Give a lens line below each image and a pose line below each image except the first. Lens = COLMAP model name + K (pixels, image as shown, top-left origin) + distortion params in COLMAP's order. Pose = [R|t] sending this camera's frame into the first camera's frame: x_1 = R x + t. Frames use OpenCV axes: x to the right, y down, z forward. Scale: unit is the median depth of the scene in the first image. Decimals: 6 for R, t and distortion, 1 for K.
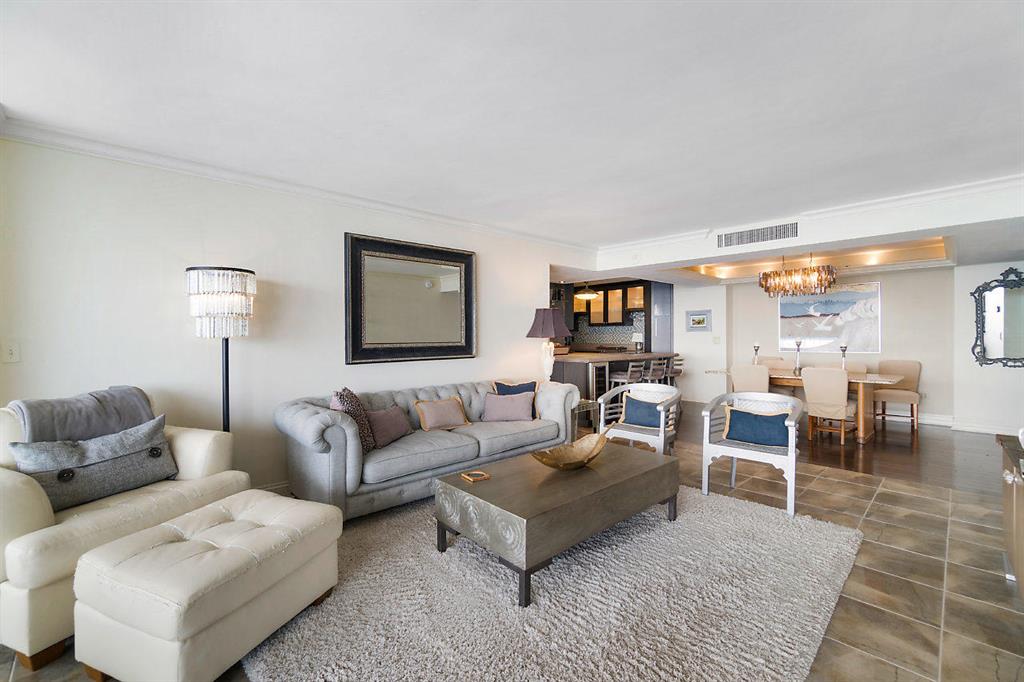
lens RADIAL K [[441.4, 0, 512.6], [0, 441.4, 343.2], [0, 0, 1]] dist [-0.004849, 0.000713]
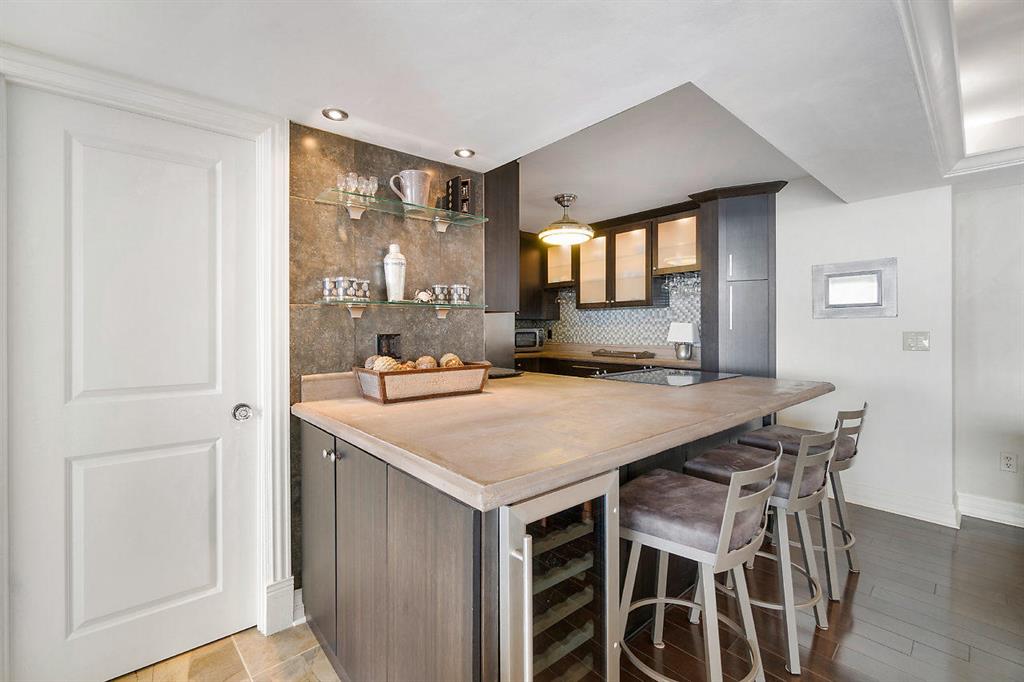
lens RADIAL K [[441.4, 0, 511.3], [0, 441.4, 333.2], [0, 0, 1]] dist [-0.004849, 0.000713]
pose [[0.999811, 0.003710, -0.019061, 0.114842], [-0.003939, 0.999920, -0.011996, -0.005771], [0.019015, 0.012068, 0.999746, 0.530142]]
